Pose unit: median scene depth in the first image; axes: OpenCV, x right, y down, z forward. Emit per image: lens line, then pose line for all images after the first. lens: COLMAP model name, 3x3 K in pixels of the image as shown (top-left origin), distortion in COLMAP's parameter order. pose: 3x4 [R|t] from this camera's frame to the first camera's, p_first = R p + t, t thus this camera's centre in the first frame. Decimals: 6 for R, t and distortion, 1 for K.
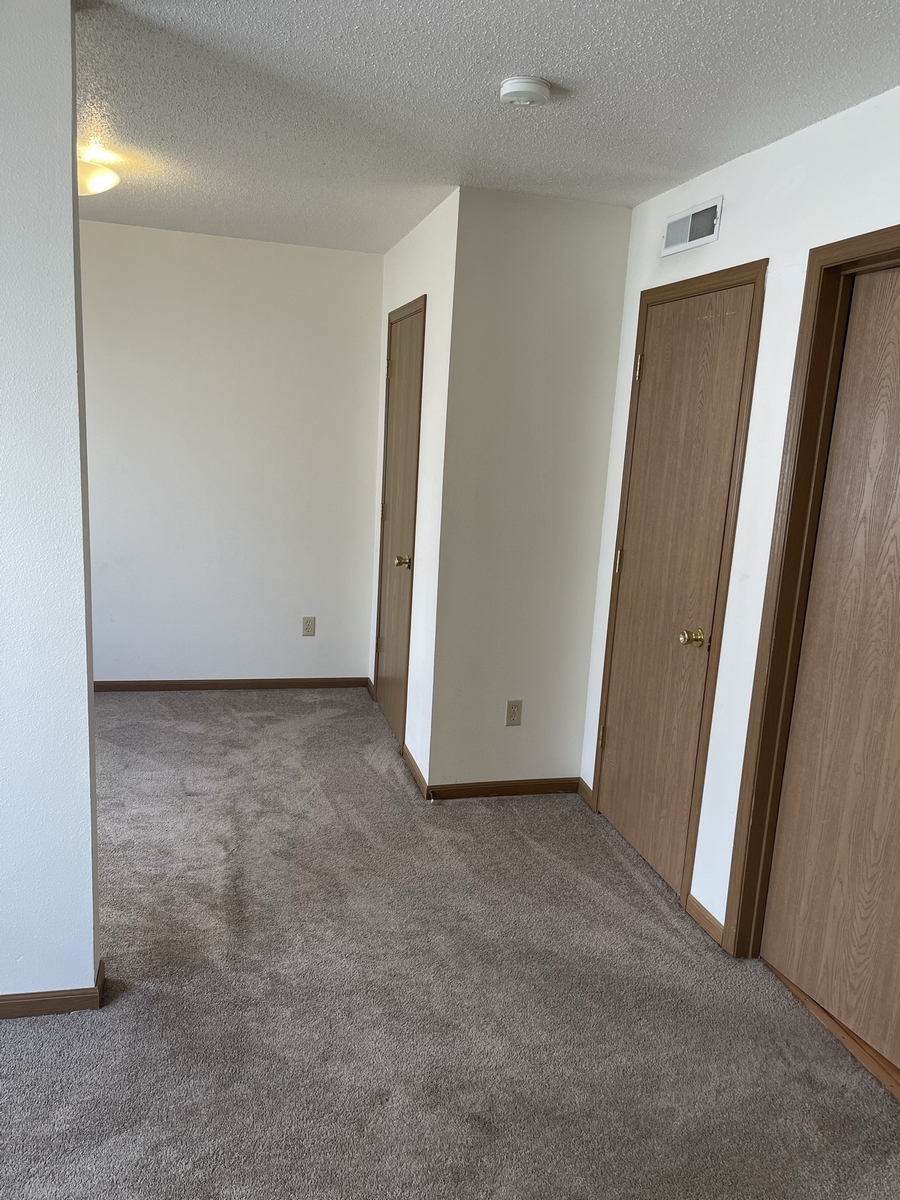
lens RADIAL K [[900.5, 0, 454.8], [0, 900.5, 606.3], [0, 0, 1]] dist [0.041865, -0.067017]
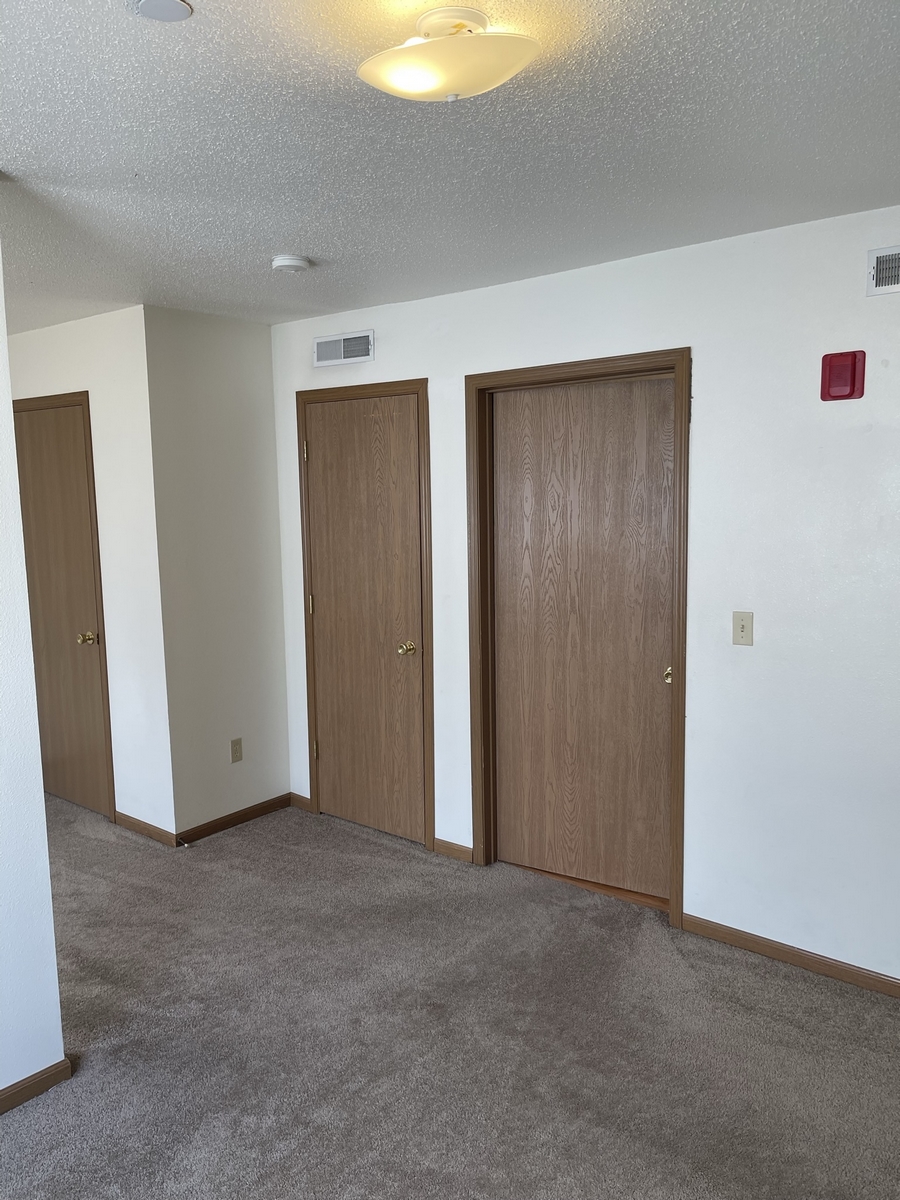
lens RADIAL K [[900.5, 0, 456.7], [0, 900.5, 601.1], [0, 0, 1]] dist [0.041865, -0.067017]
pose [[0.802146, -0.146217, 0.578950, -0.474334], [0.180489, 0.983576, -0.001663, -0.020847], [-0.569198, 0.105828, 0.815362, -0.157570]]
